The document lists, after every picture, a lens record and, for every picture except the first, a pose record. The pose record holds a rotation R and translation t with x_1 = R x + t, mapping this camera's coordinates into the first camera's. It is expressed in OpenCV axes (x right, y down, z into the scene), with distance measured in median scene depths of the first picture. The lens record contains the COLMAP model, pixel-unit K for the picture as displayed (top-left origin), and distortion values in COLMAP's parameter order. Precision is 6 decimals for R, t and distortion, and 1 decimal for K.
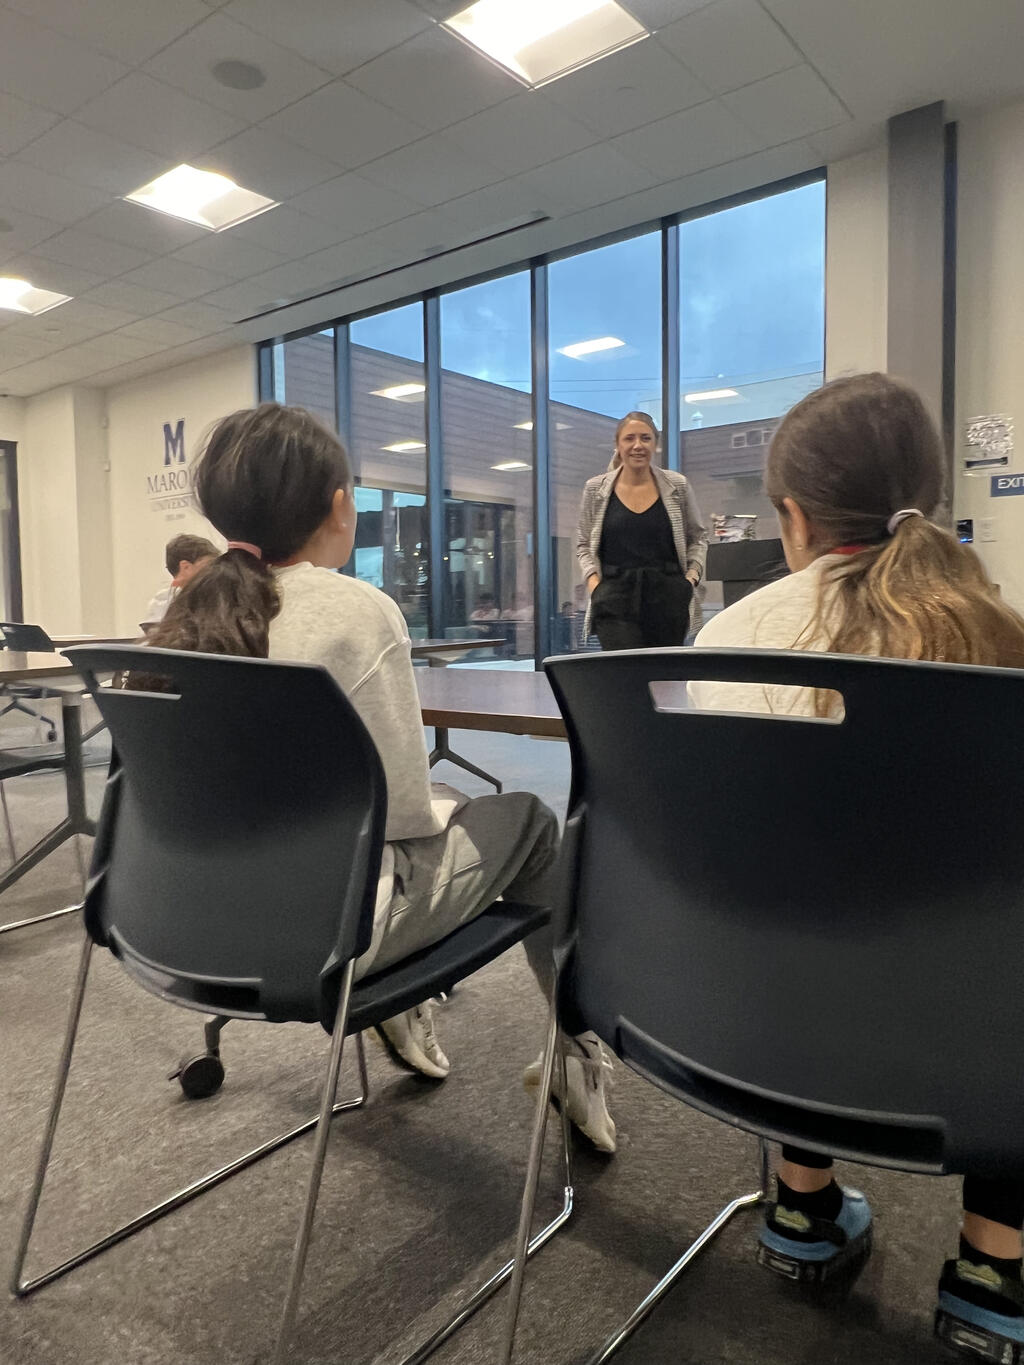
lens RADIAL K [[936.9, 0, 512.0], [0, 936.9, 682.5], [0, 0, 1]] dist [0.000177, -0.000171]
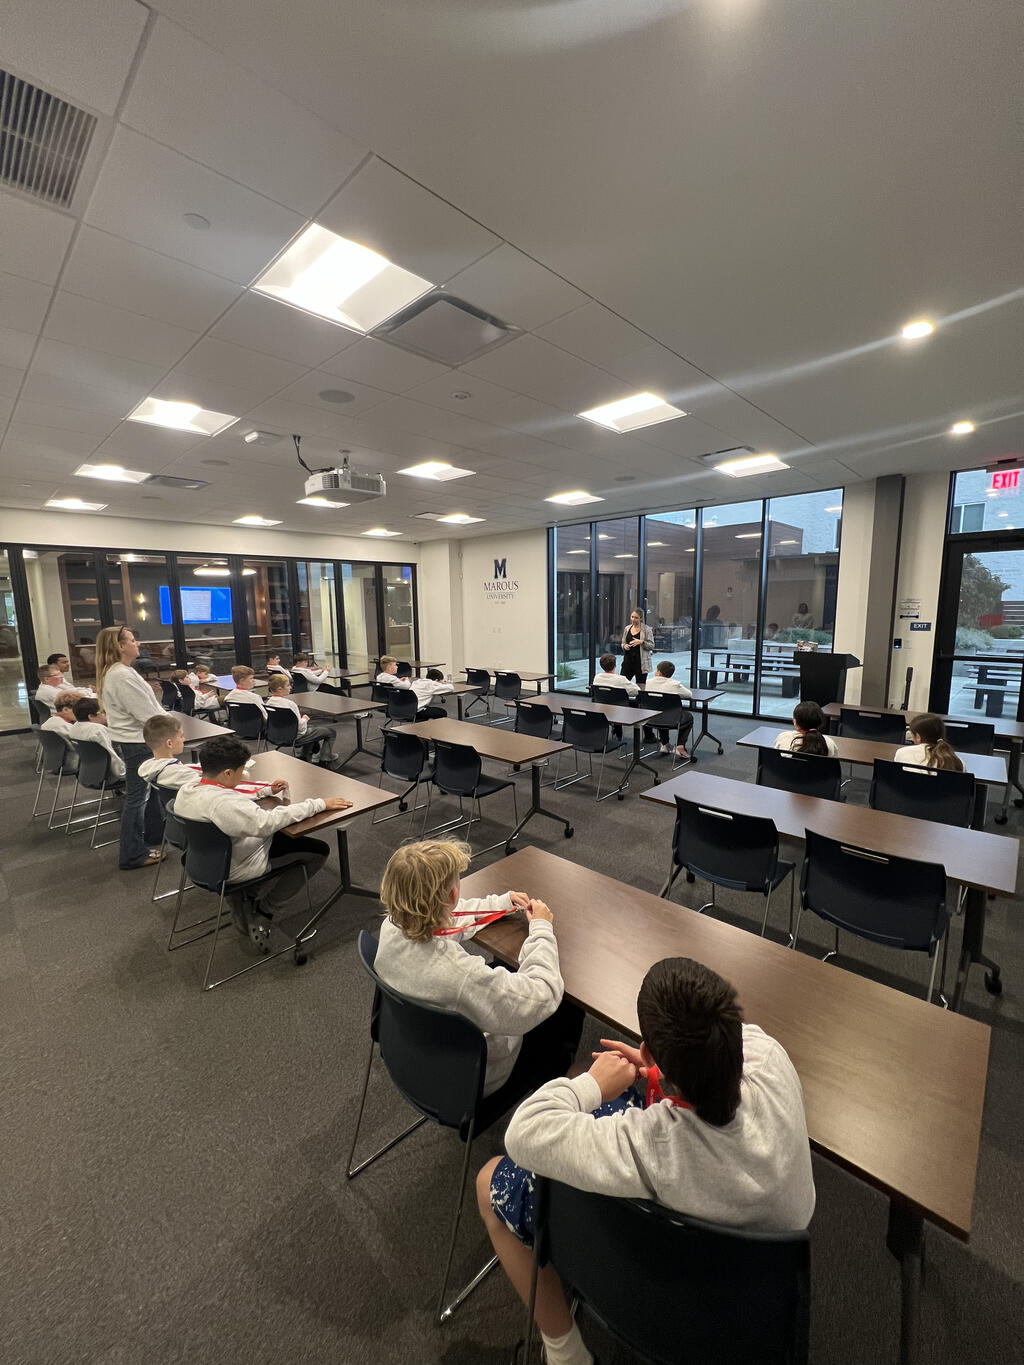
lens RADIAL K [[543.0, 0, 512.0], [0, 543.0, 682.5], [0, 0, 1]] dist [0.000550, 0.000026]
pose [[0.994835, 0.012179, -0.100767, -0.224584], [-0.005367, 0.997698, 0.067597, -0.084449], [0.101359, -0.066707, 0.992611, -0.314249]]
